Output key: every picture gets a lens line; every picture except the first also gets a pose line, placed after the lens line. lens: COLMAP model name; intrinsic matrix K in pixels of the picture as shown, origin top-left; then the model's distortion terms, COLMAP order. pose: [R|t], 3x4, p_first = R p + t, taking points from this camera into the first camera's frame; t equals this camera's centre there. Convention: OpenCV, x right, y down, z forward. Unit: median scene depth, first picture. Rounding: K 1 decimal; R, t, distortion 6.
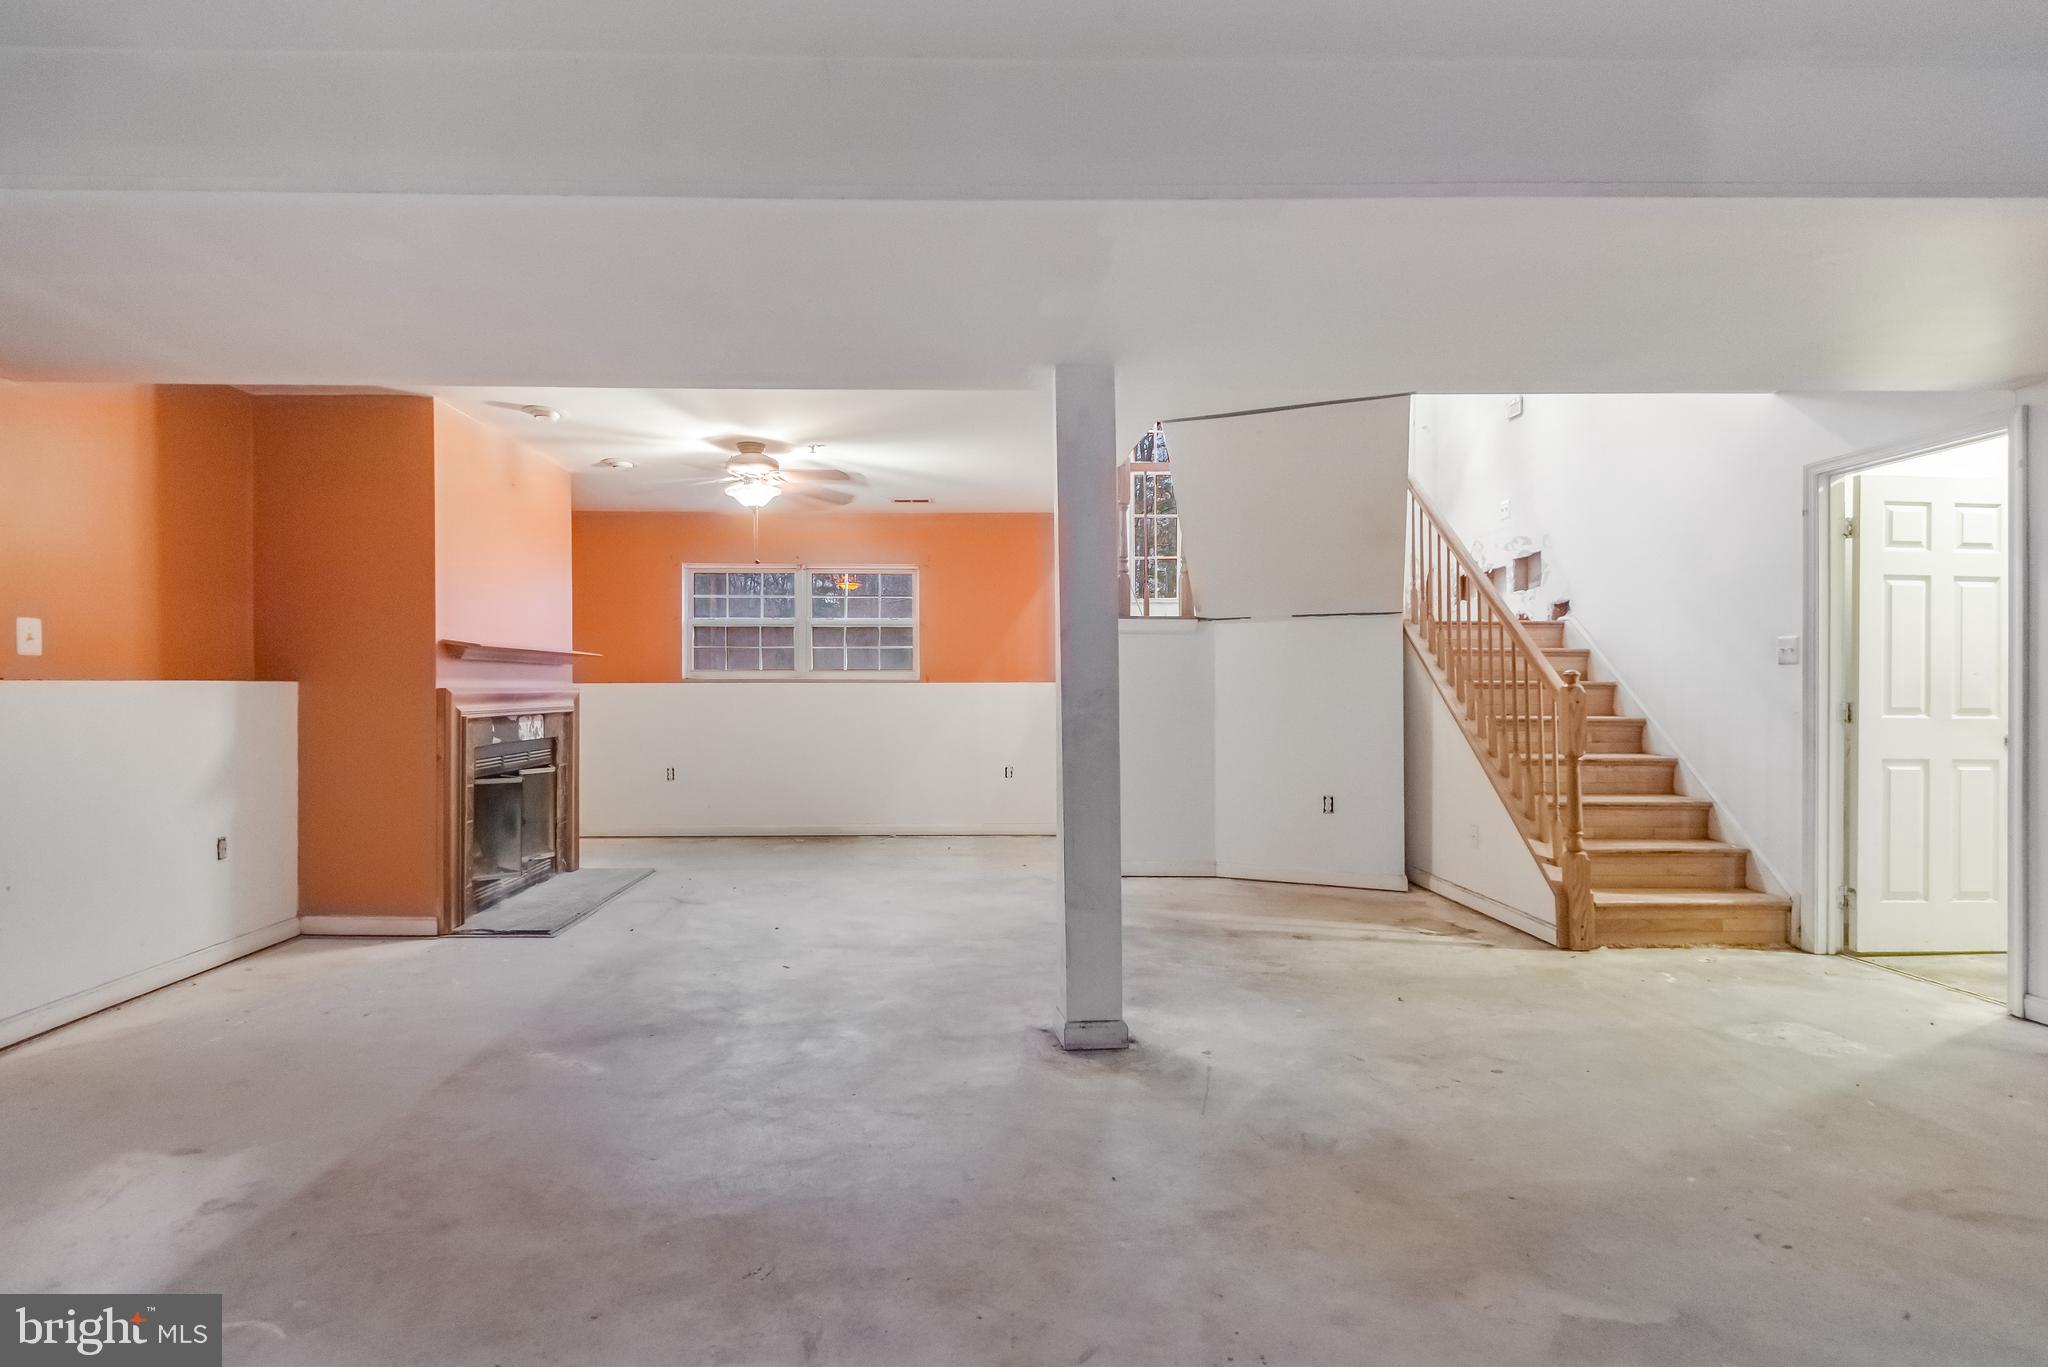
lens RADIAL K [[1053.7, 0, 1023.5], [0, 1053.7, 685.1], [0, 0, 1]] dist [0.020863, -0.000272]
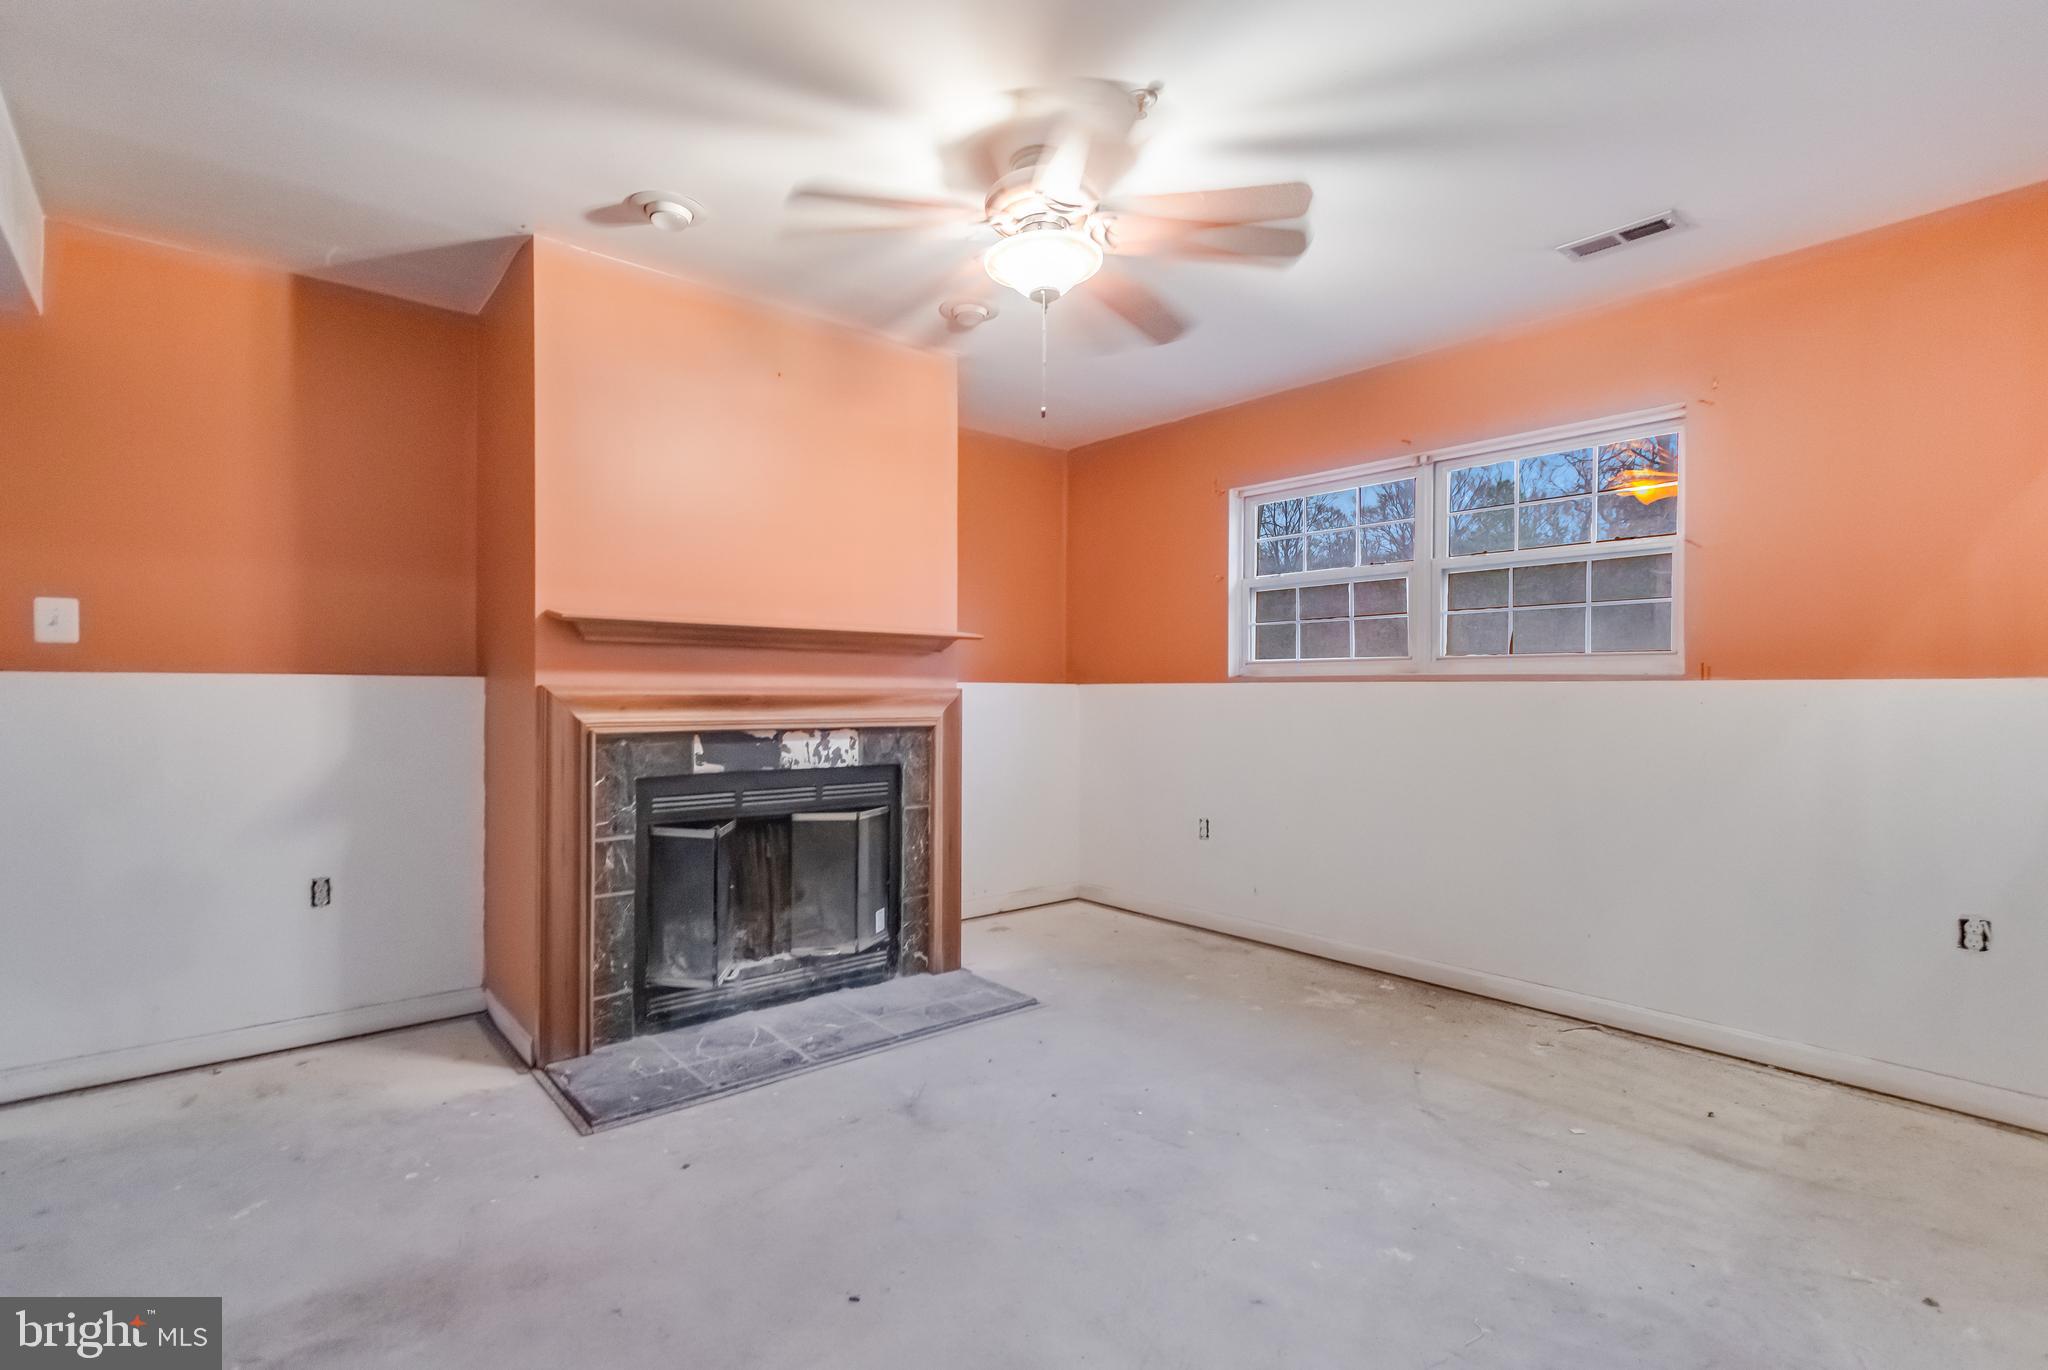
lens RADIAL K [[954.6, 0, 1024.4], [0, 954.6, 688.1], [0, 0, 1]] dist [0.009937, -0.002976]
pose [[0.586489, 0.001774, -0.809956, 0.061644], [-0.003765, 0.999993, -0.000537, 0.002257], [0.809949, 0.003365, 0.586491, 0.572560]]
